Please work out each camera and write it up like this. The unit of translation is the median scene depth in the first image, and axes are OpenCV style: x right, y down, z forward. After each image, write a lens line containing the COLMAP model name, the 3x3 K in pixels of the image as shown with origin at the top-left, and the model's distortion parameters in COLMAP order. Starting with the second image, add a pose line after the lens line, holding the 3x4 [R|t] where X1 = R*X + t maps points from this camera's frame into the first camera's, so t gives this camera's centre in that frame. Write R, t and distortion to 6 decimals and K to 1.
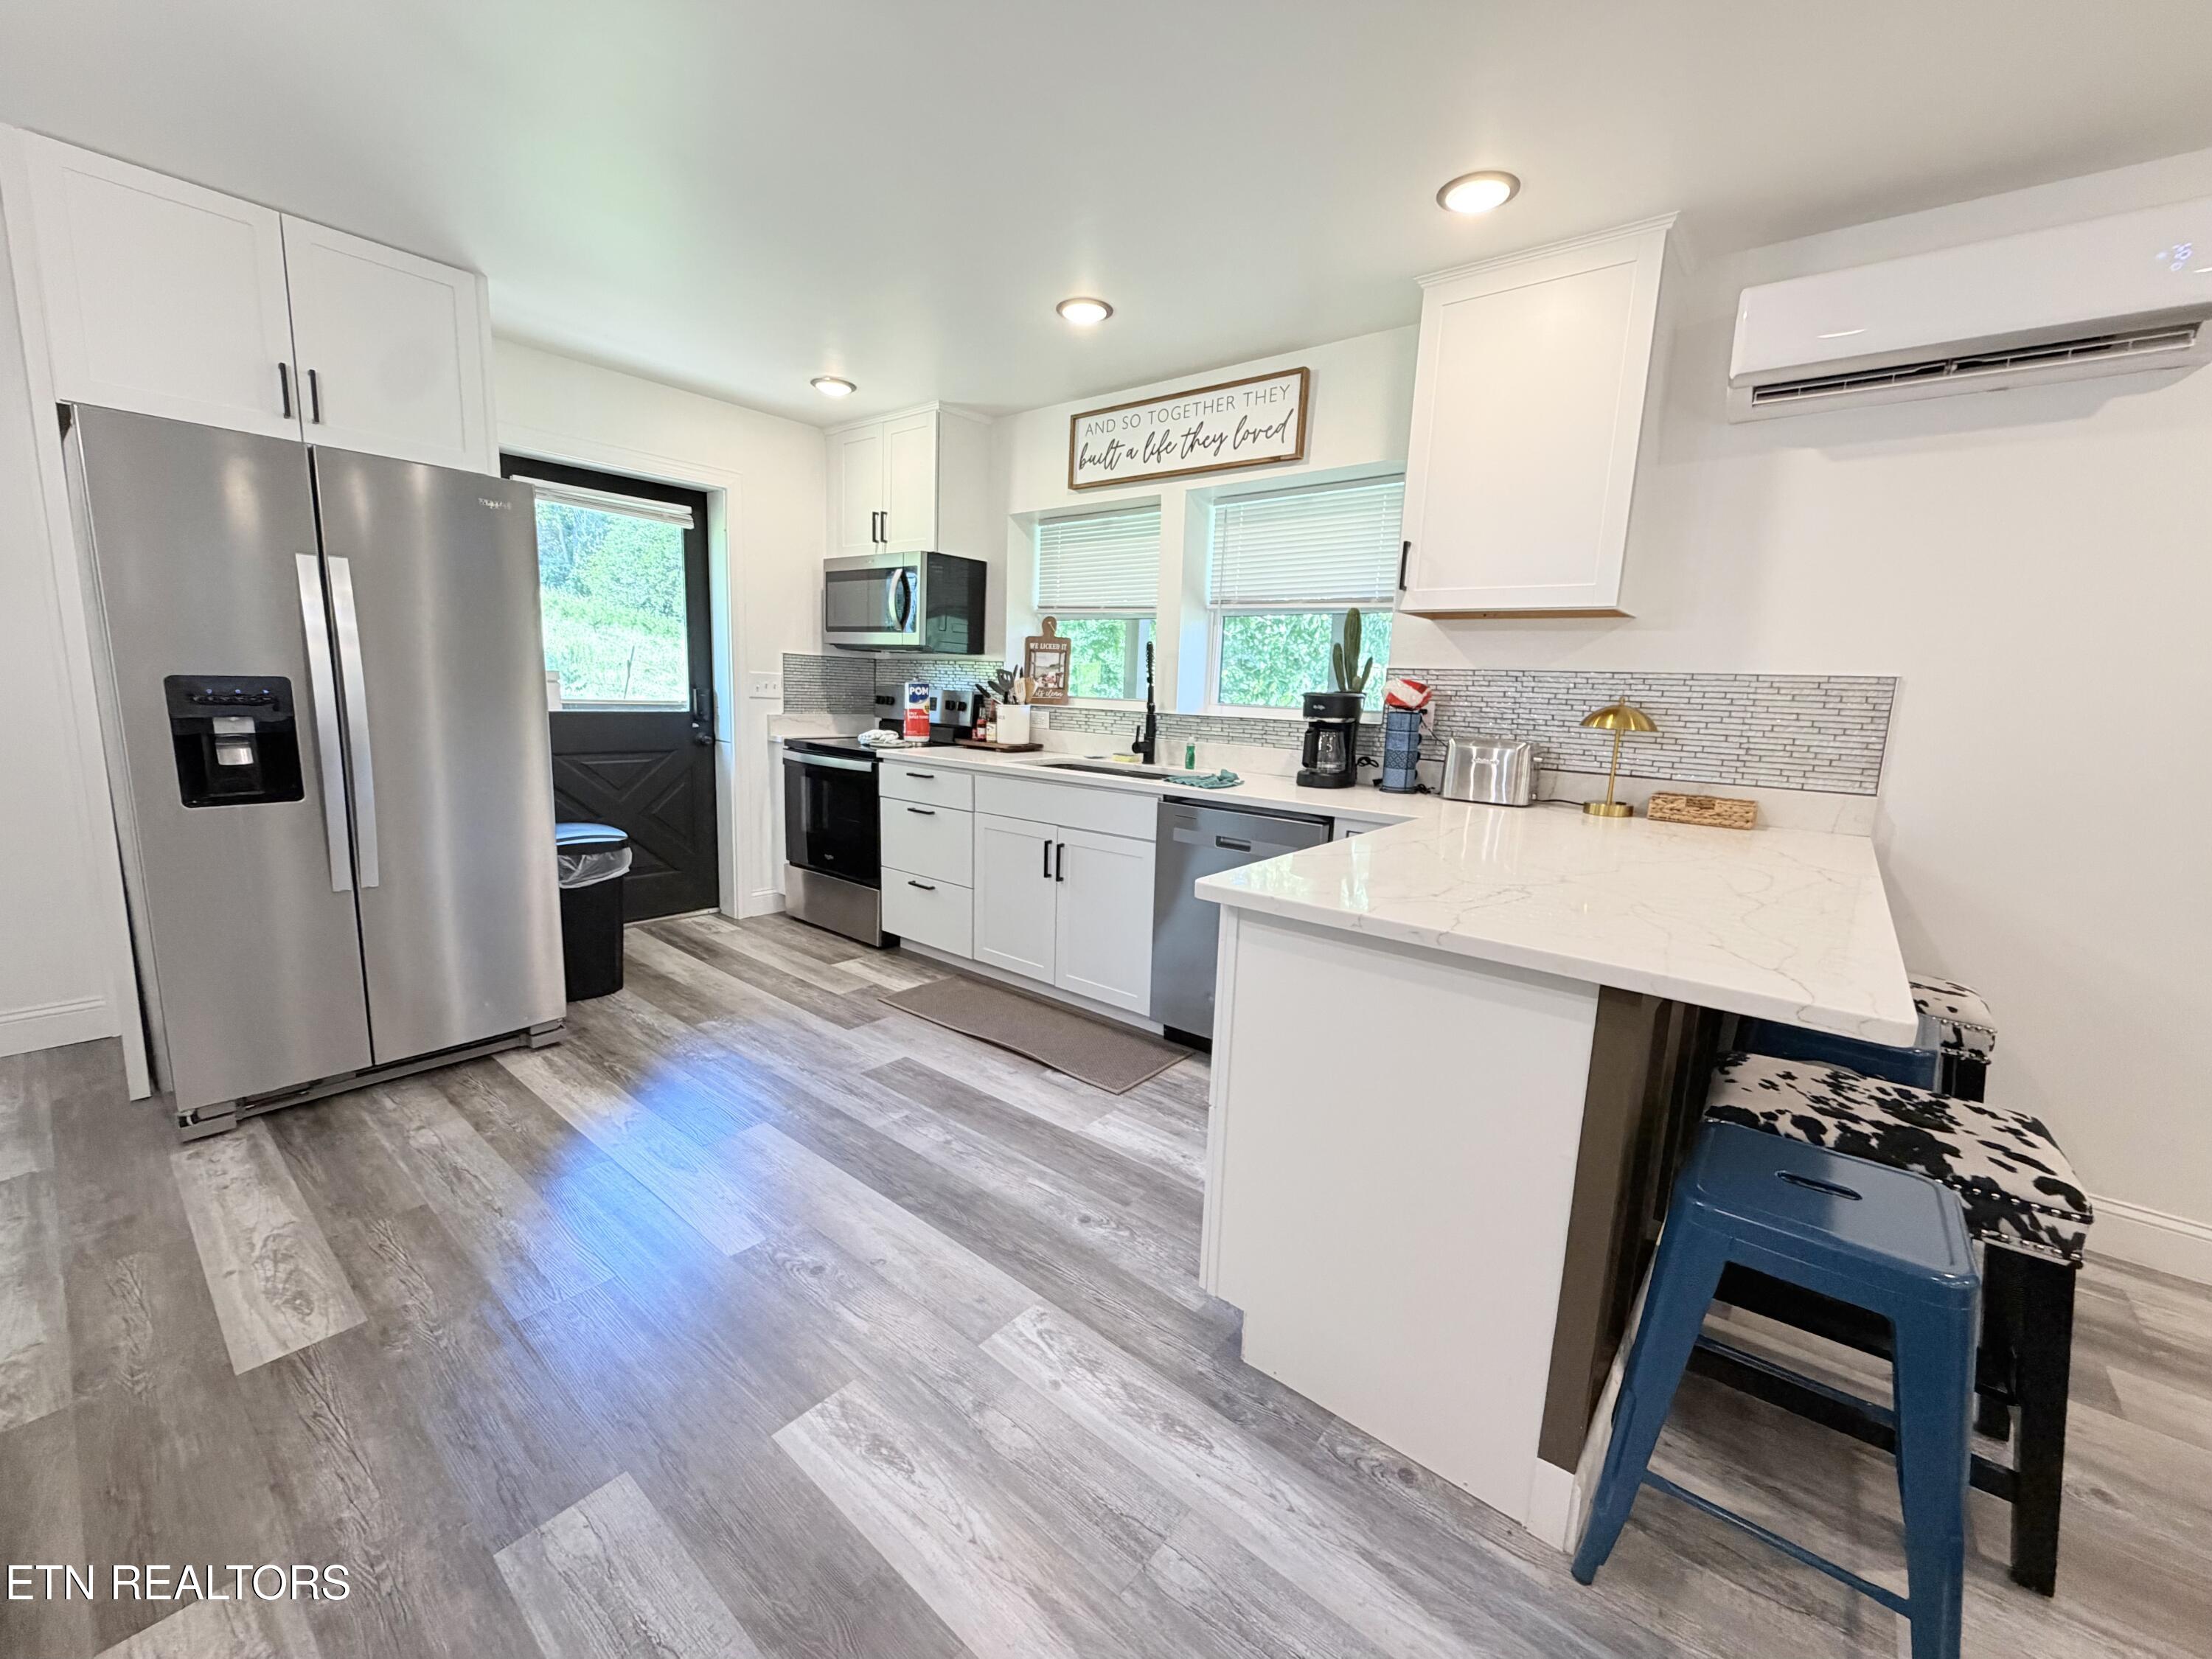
lens RADIAL K [[878.0, 0, 1099.5], [0, 878.0, 833.3], [0, 0, 1]] dist [-0.000919, -0.000415]
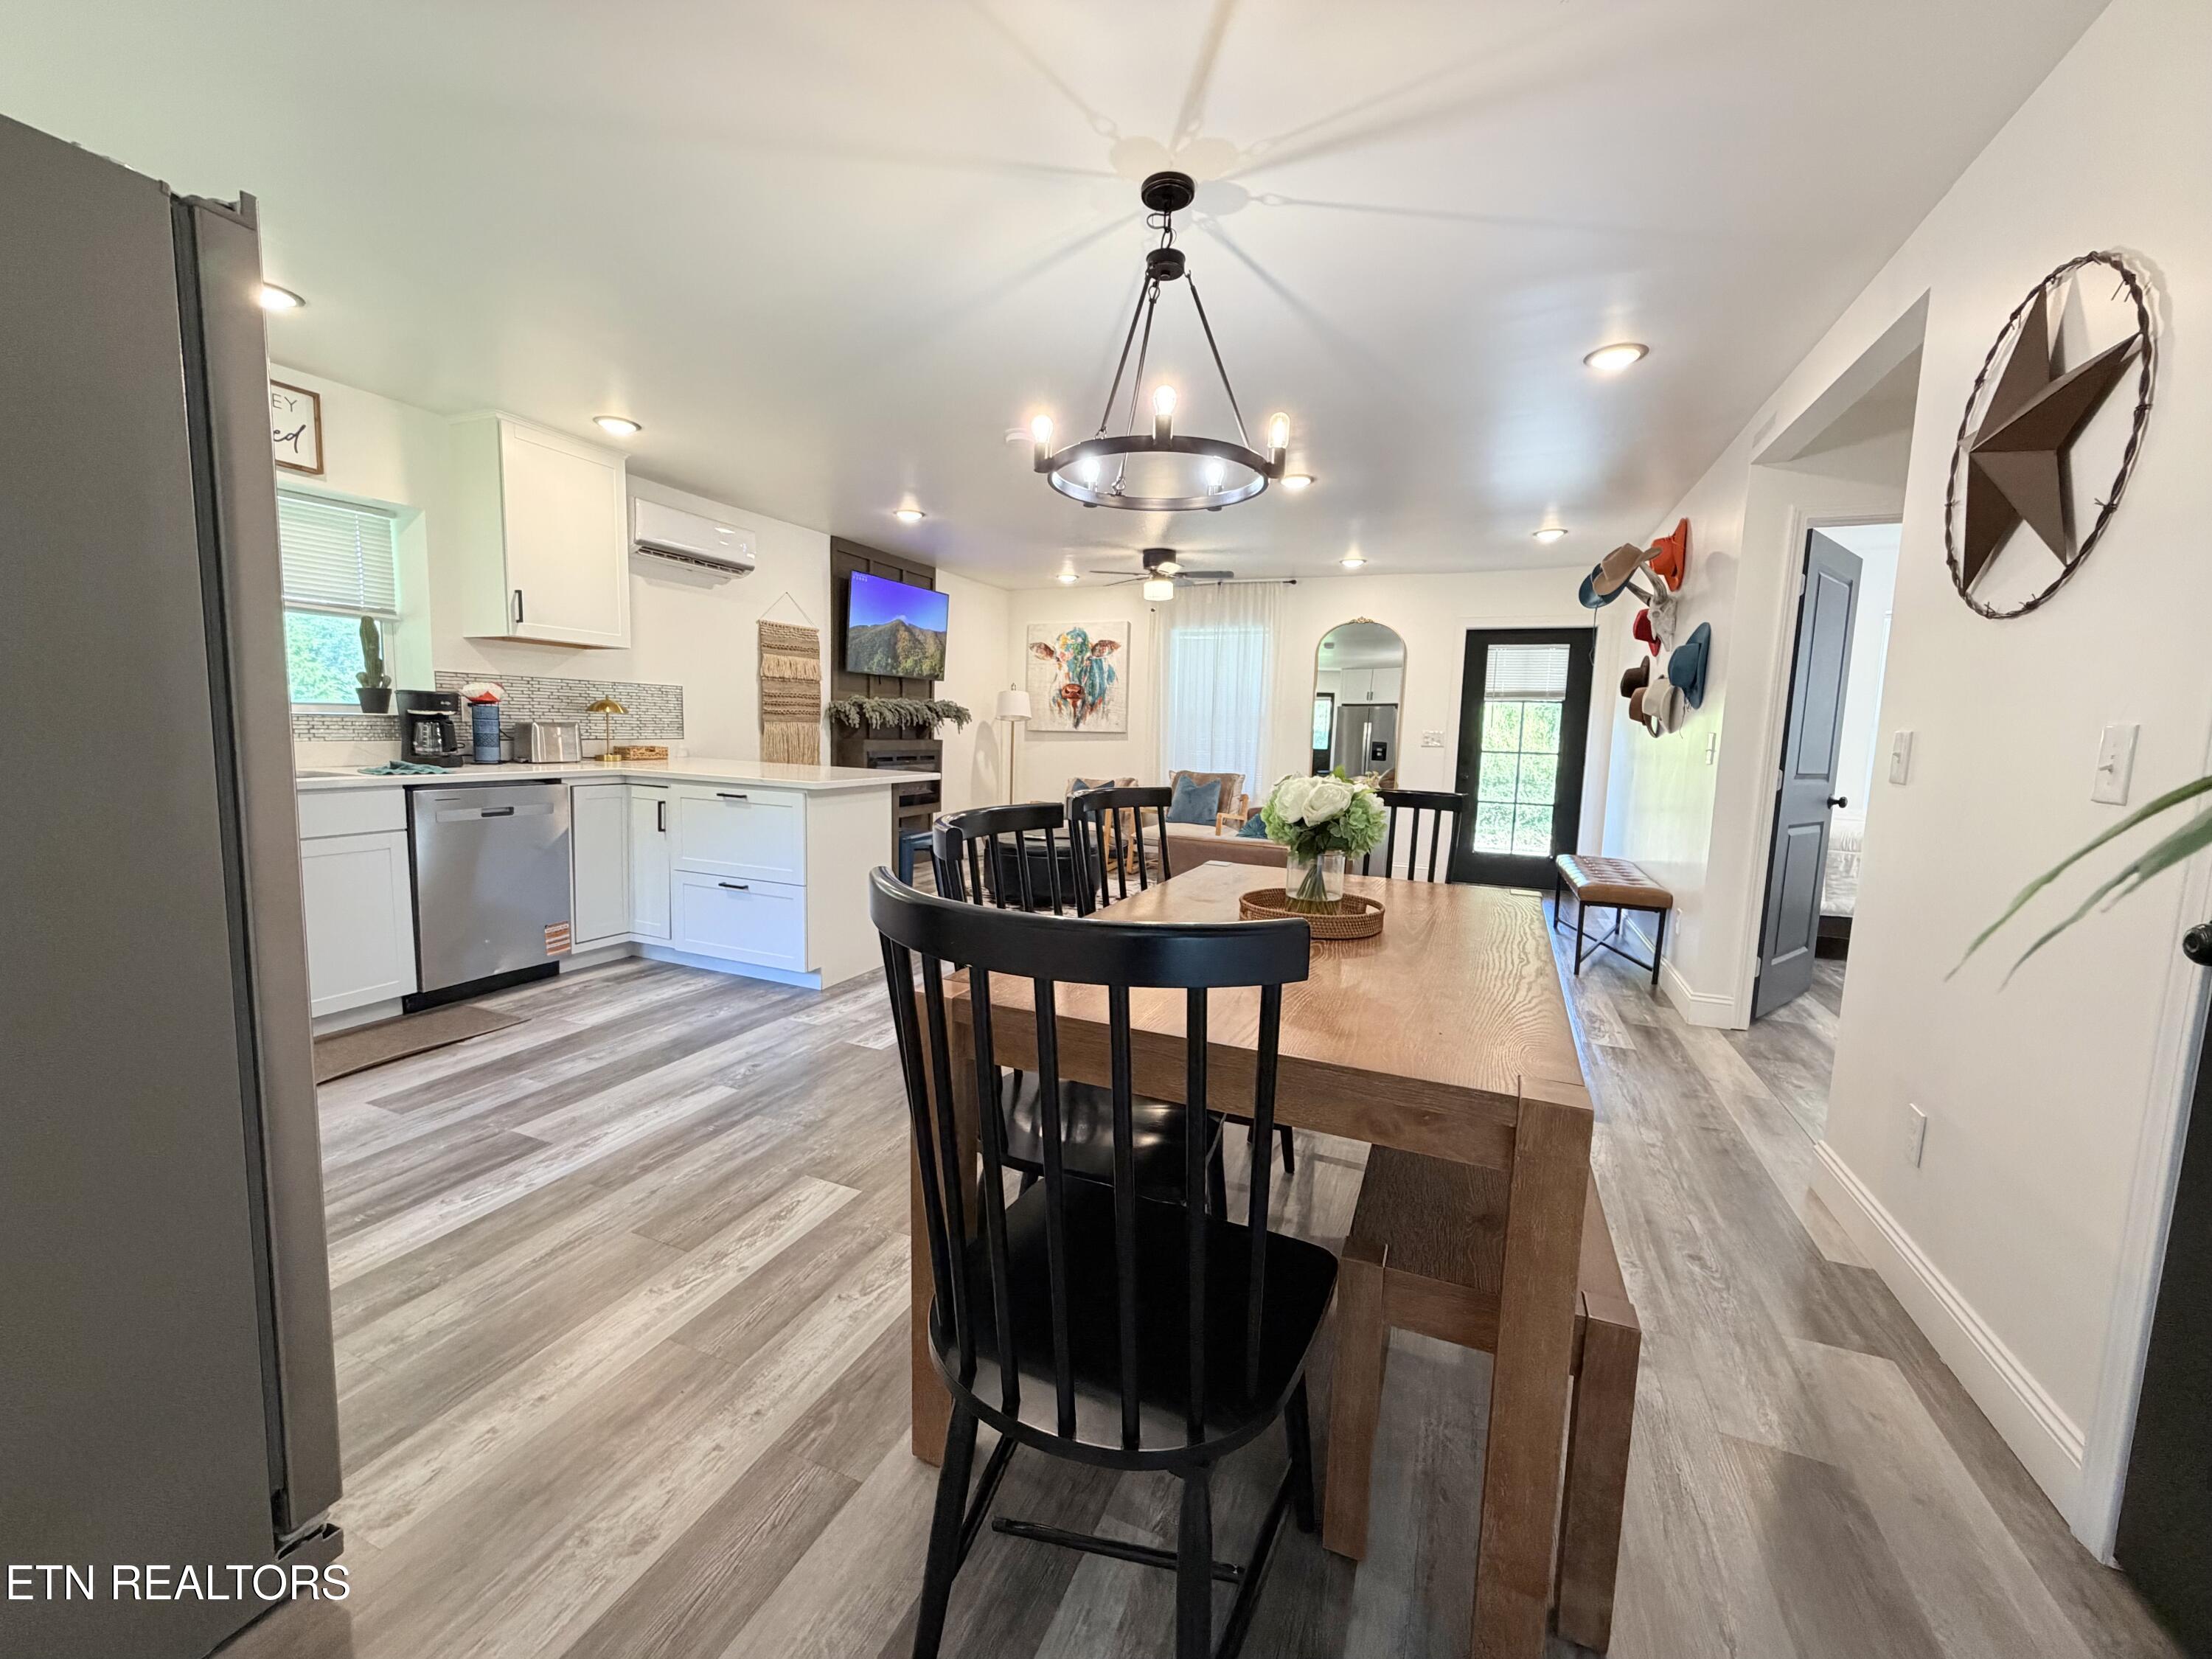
lens RADIAL K [[879.9, 0, 1102.0], [0, 879.9, 826.4], [0, 0, 1]] dist [-0.000950, -0.000141]
pose [[-0.285987, -0.153629, 0.945838, -1.137089], [0.121669, 0.973253, 0.194871, -0.095200], [-0.950478, 0.170810, -0.259645, 0.430303]]
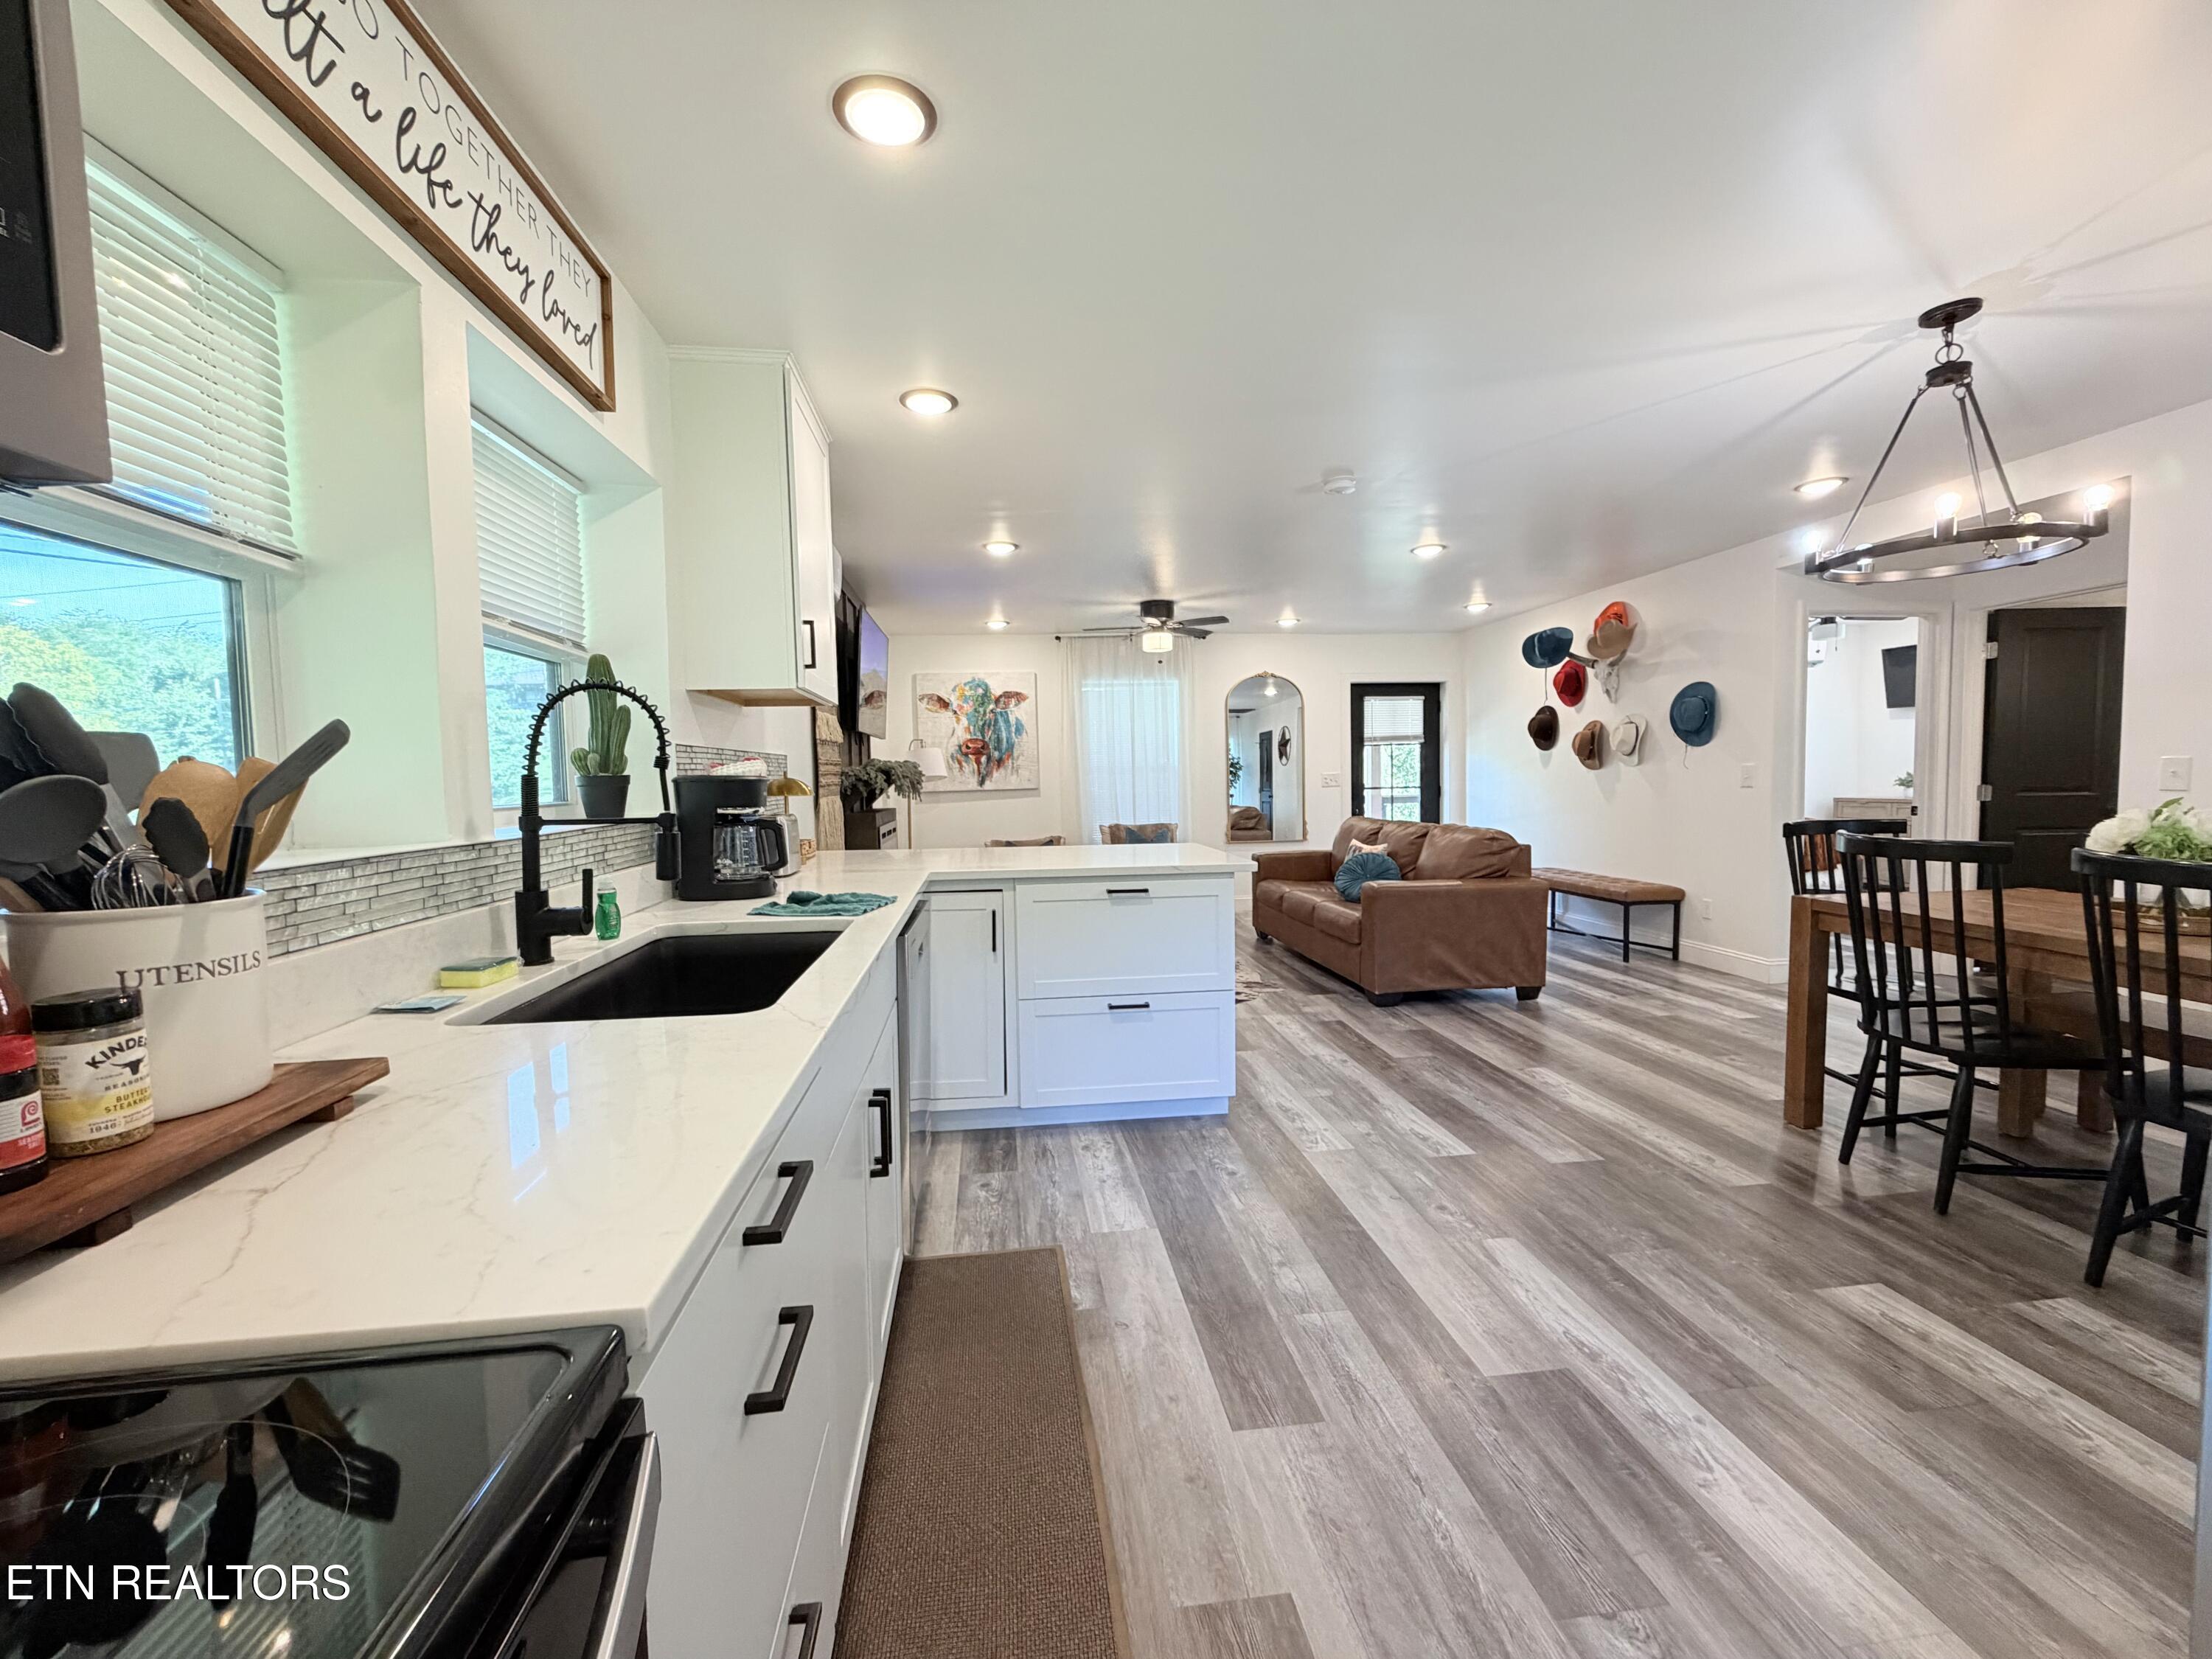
lens RADIAL K [[878.0, 0, 1099.5], [0, 878.0, 833.3], [0, 0, 1]] dist [-0.000919, -0.000415]
pose [[-0.724816, -0.069365, 0.685442, -0.474719], [0.107090, 0.971482, 0.211553, -0.226533], [-0.680569, 0.226740, -0.696717, 1.249485]]
